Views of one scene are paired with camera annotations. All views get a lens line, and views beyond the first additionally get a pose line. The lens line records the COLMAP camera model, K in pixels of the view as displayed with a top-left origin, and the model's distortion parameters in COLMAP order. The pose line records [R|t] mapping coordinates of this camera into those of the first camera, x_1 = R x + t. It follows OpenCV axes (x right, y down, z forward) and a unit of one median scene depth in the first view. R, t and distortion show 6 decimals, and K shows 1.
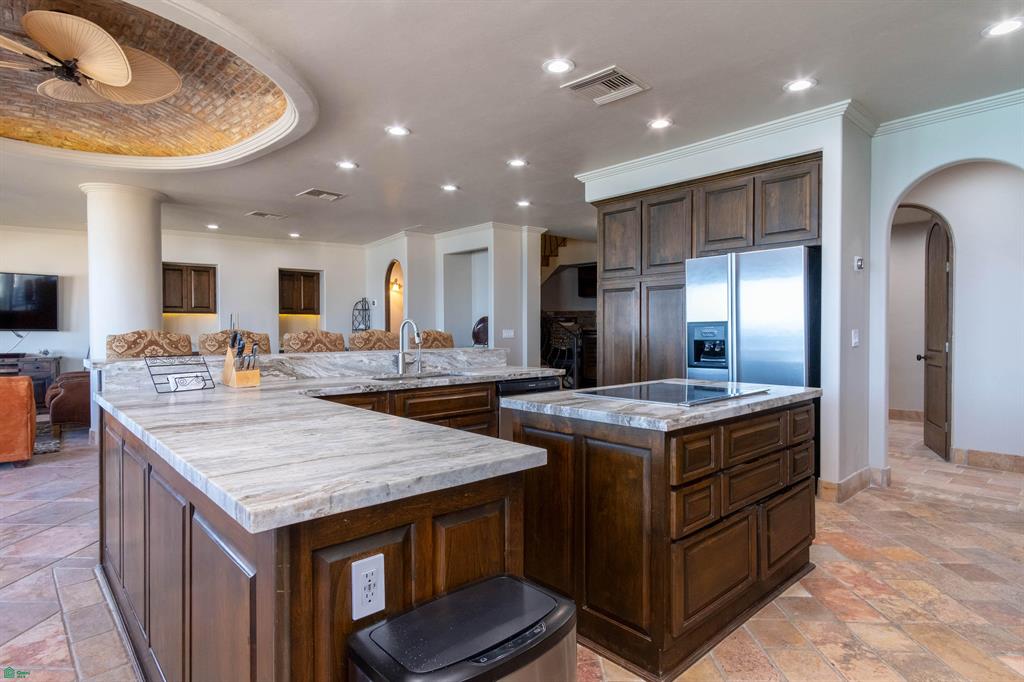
lens RADIAL K [[553.9, 0, 478.6], [0, 553.9, 329.1], [0, 0, 1]] dist [0.008277, 0.000733]
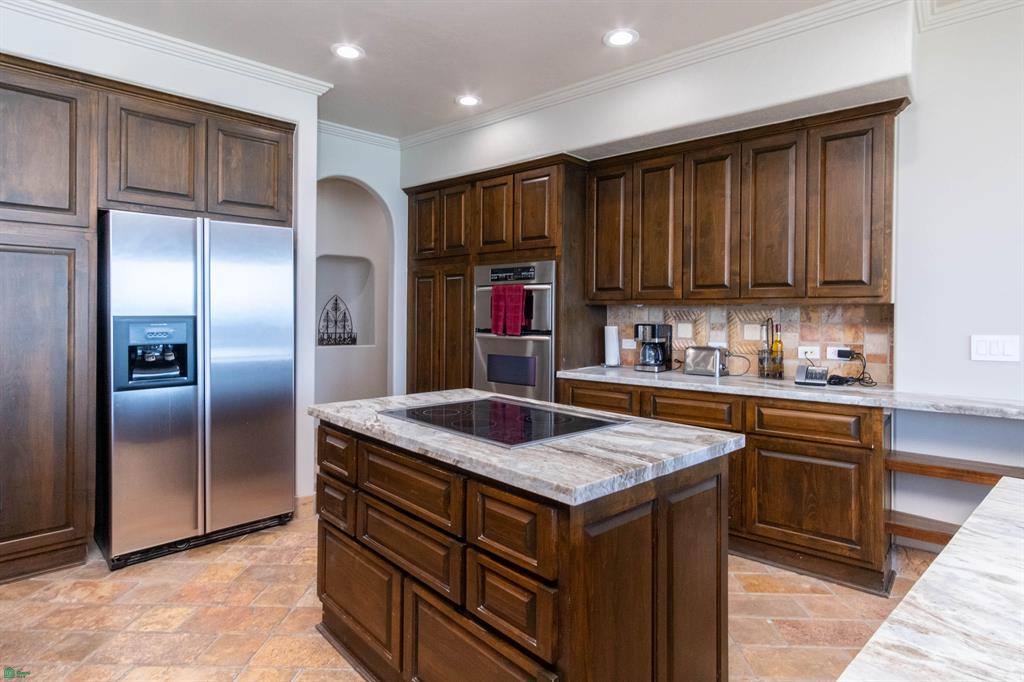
lens RADIAL K [[553.9, 0, 500.8], [0, 553.9, 306.6], [0, 0, 1]] dist [0.008277, 0.000733]
pose [[-0.004871, 0.017033, 0.999843, -0.251945], [-0.010719, 0.999797, -0.017084, -0.017651], [-0.999931, -0.010800, -0.004687, 0.632102]]
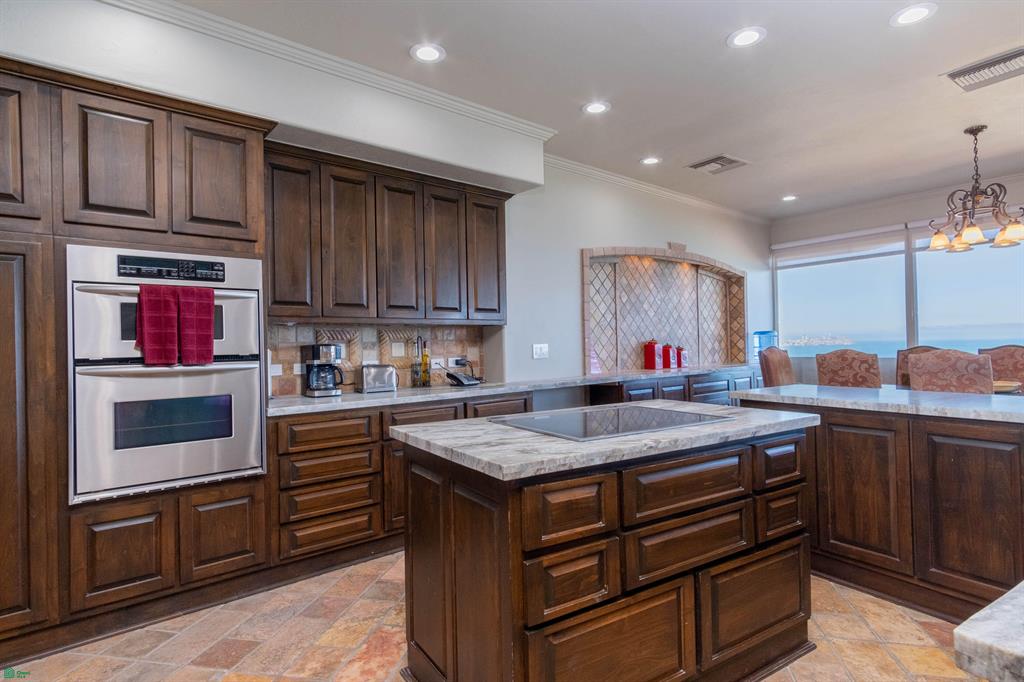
lens RADIAL K [[553.9, 0, 520.4], [0, 553.9, 334.8], [0, 0, 1]] dist [0.008277, 0.000733]
pose [[-0.988522, 0.023541, 0.149231, 0.233162], [0.020622, 0.999565, -0.021078, 0.001613], [-0.149662, -0.017758, -0.988578, 1.144387]]
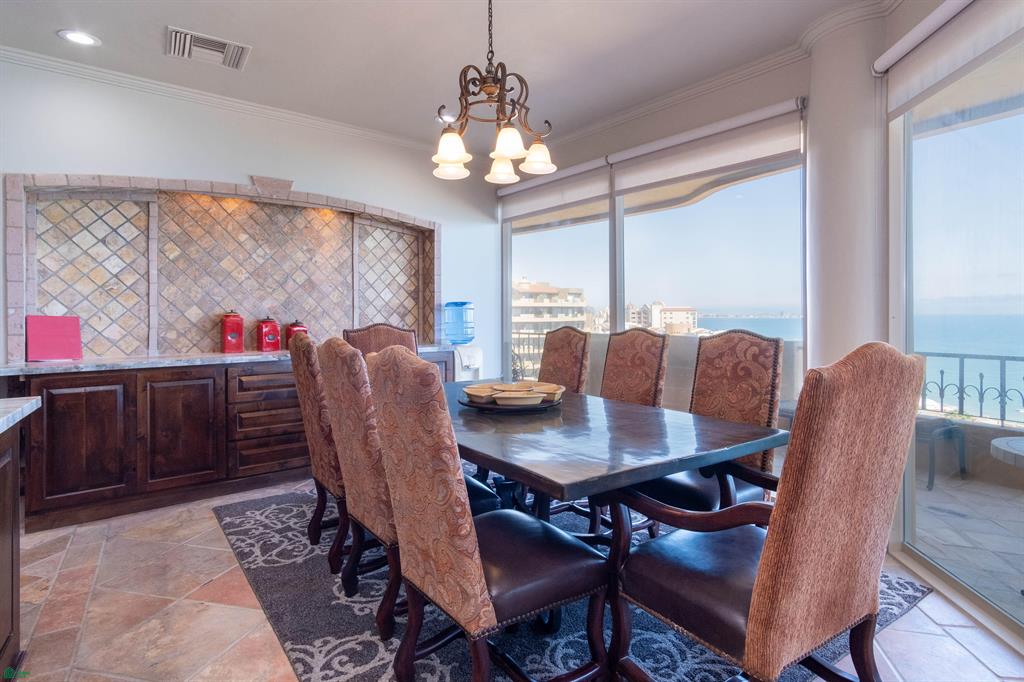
lens RADIAL K [[553.9, 0, 508.6], [0, 553.9, 315.2], [0, 0, 1]] dist [0.008277, 0.000733]
pose [[-0.982921, 0.012206, 0.183622, -0.549209], [0.011439, 0.999921, -0.005238, 0.009334], [-0.183671, -0.003048, -0.982983, 0.628459]]
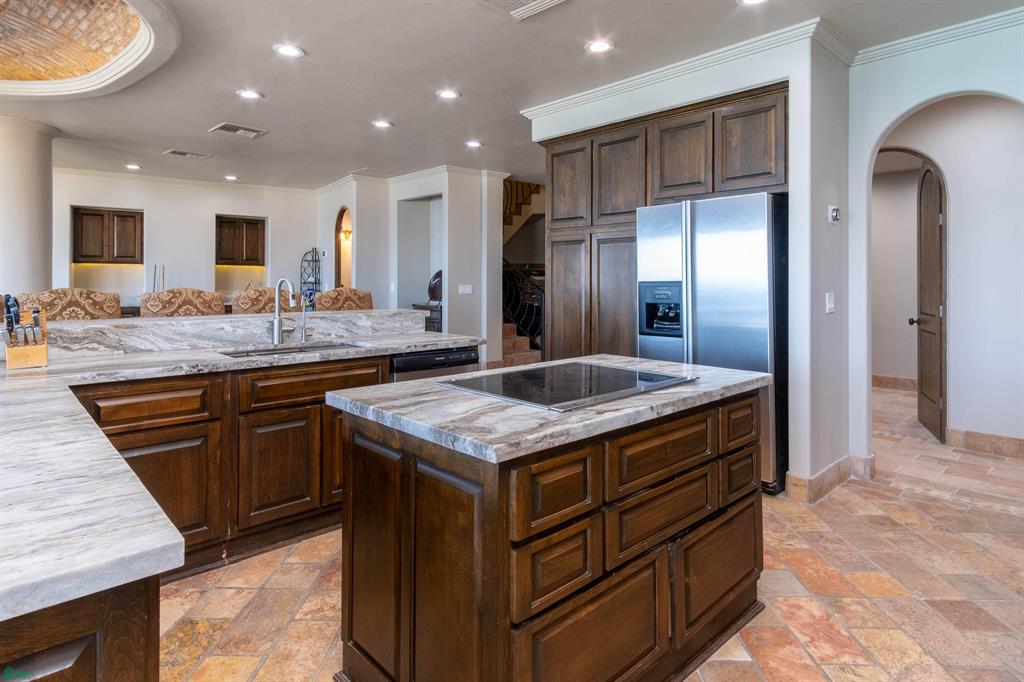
lens RADIAL K [[553.9, 0, 501.6], [0, 553.9, 267.0], [0, 0, 1]] dist [0.008277, 0.000733]
pose [[0.999821, 0.007761, 0.017282, 0.161615], [-0.007412, 0.999769, -0.020166, -0.016826], [-0.017435, 0.020034, 0.999647, 0.164124]]
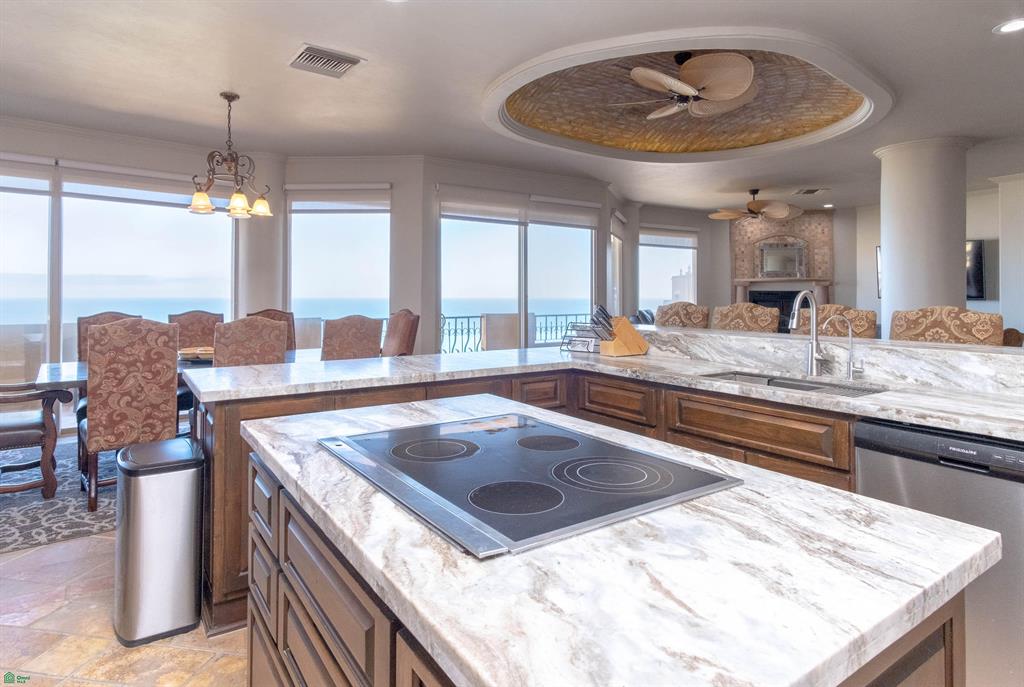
lens RADIAL K [[570.1, 0, 516.2], [0, 570.1, 290.3], [0, 0, 1]] dist [0.002377, -0.003090]
pose [[-0.116559, -0.006048, -0.993165, 0.514478], [0.001553, 0.999979, -0.006271, -0.013734], [0.993183, -0.002274, -0.116547, 0.669871]]
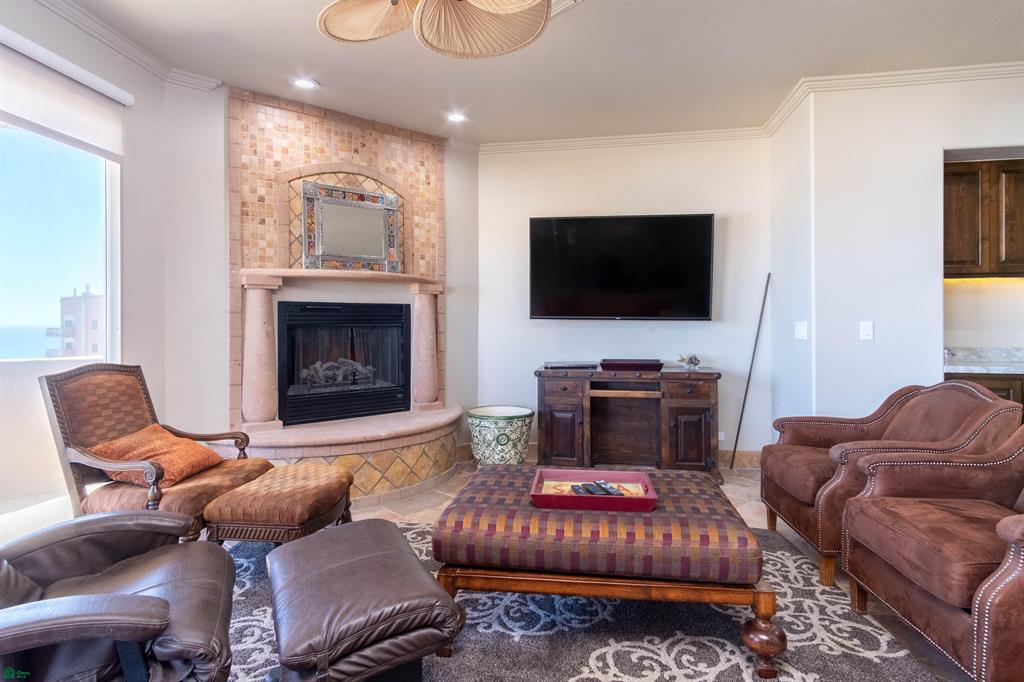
lens RADIAL K [[553.9, 0, 514.8], [0, 553.9, 317.1], [0, 0, 1]] dist [0.008277, 0.000733]
pose [[0.740088, -0.003059, -0.672503, -1.165067], [0.003939, 0.999992, -0.000214, 0.003148], [0.672499, -0.002491, 0.740094, 0.967624]]
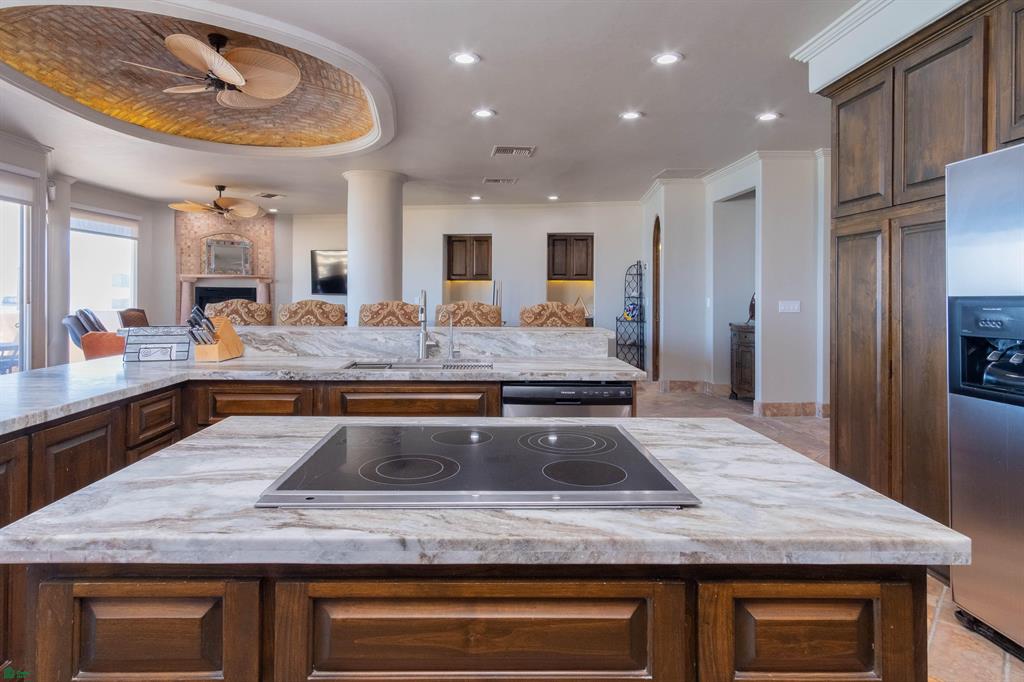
lens RADIAL K [[553.9, 0, 492.6], [0, 553.9, 287.3], [0, 0, 1]] dist [0.008277, 0.000733]
pose [[0.759522, 0.000077, -0.650481, 0.420335], [-0.005540, 0.999964, -0.006351, -0.016152], [0.650458, 0.008427, 0.759496, 0.416637]]
